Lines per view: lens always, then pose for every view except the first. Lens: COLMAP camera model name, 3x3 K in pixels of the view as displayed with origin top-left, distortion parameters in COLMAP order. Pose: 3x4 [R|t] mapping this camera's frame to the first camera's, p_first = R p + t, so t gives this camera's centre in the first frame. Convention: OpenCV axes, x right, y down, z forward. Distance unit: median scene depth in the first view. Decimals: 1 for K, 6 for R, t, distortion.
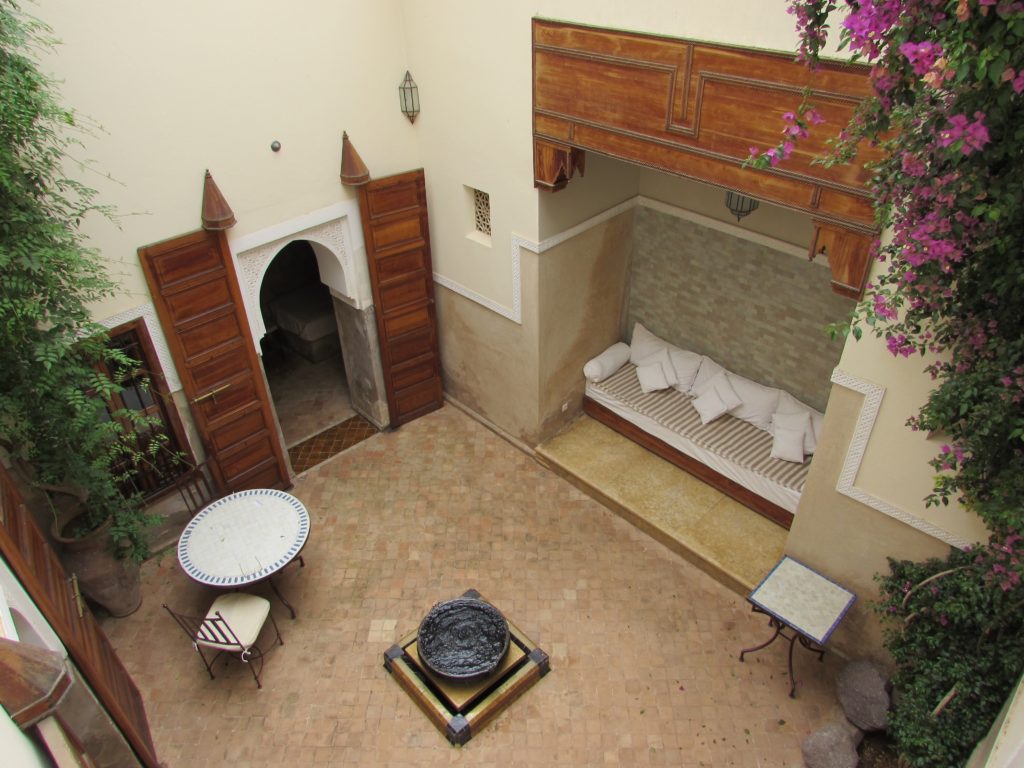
lens RADIAL K [[721.5, 0, 511.3], [0, 721.5, 385.9], [0, 0, 1]] dist [-0.043656, 0.021978]
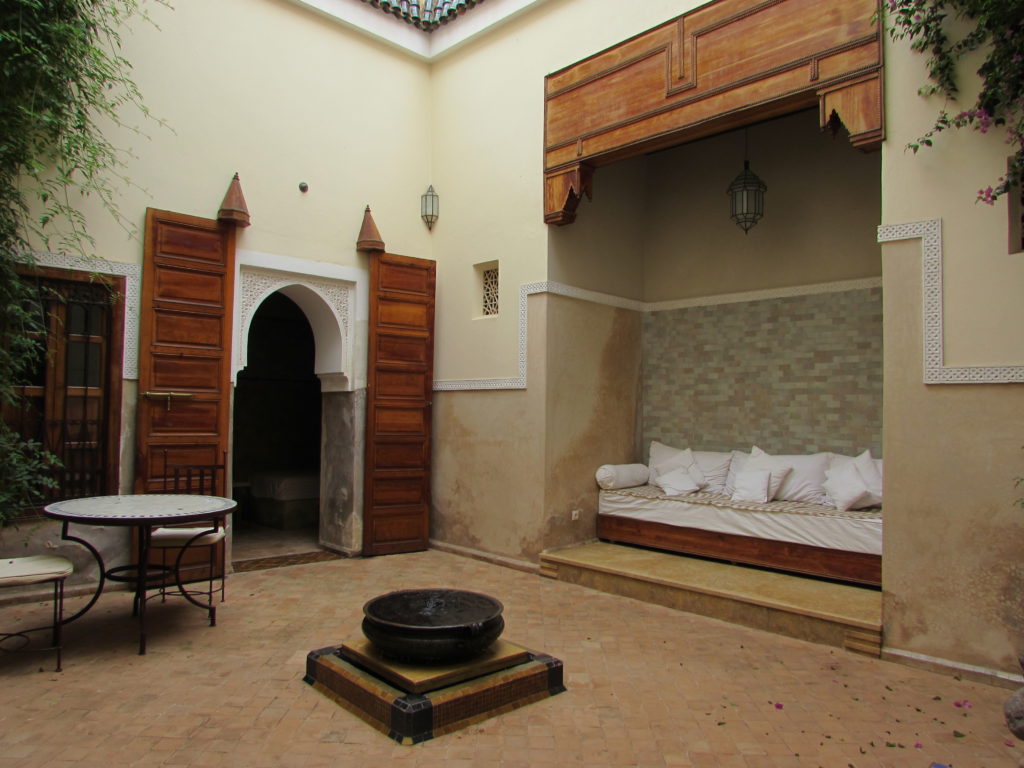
lens RADIAL K [[721.5, 0, 511.7], [0, 721.5, 385.9], [0, 0, 1]] dist [-0.043656, 0.021978]
pose [[0.999266, 0.037721, -0.006725, 0.001058], [-0.034002, 0.792090, -0.609456, 0.493421], [-0.017662, 0.609237, 0.792791, 0.291798]]
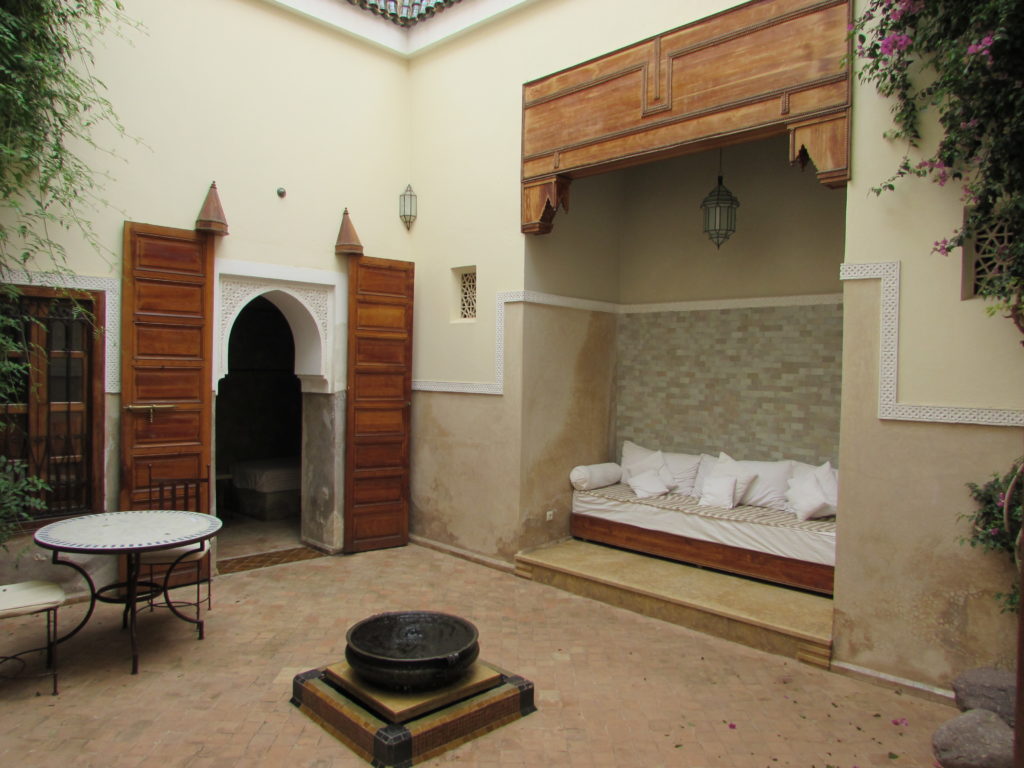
lens RADIAL K [[721.5, 0, 511.5], [0, 721.5, 384.1], [0, 0, 1]] dist [-0.043656, 0.021978]
pose [[0.998868, 0.041315, 0.023568, 0.002071], [-0.020904, 0.826390, -0.562711, 0.452760], [-0.042724, 0.561581, 0.826318, 0.232311]]
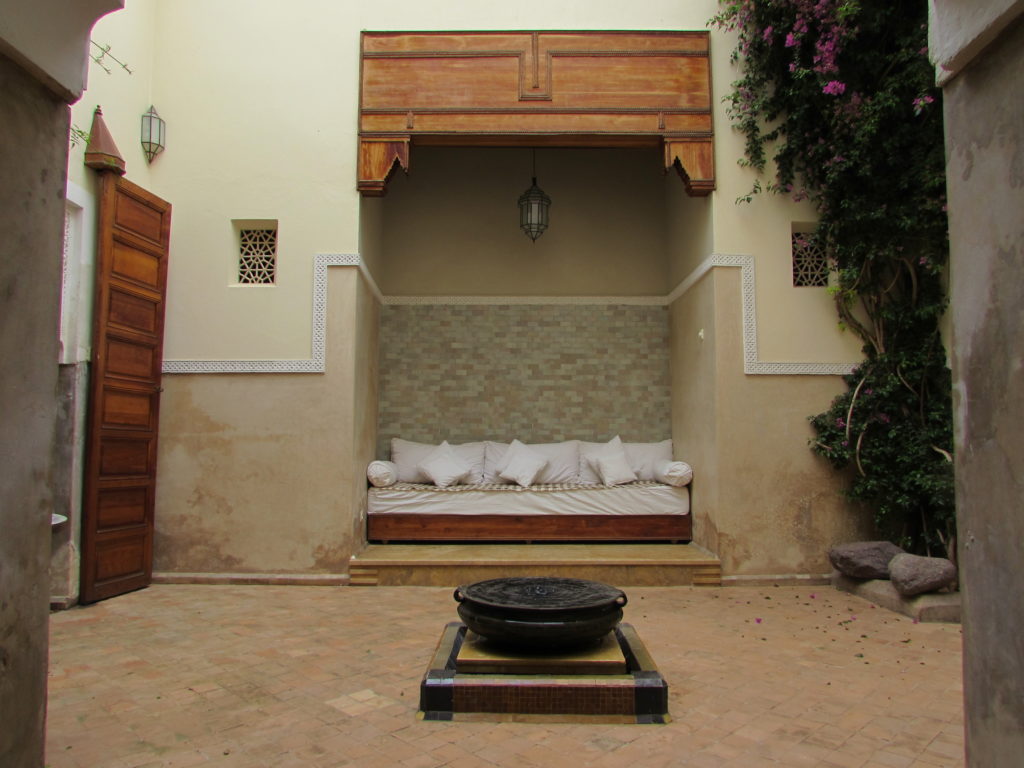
lens RADIAL K [[721.5, 0, 512.5], [0, 721.5, 385.2], [0, 0, 1]] dist [-0.043656, 0.021978]
pose [[0.690304, 0.083734, 0.718658, -0.432043], [0.407826, 0.775418, -0.482084, 0.410767], [-0.597627, 0.625872, 0.501125, 0.518212]]
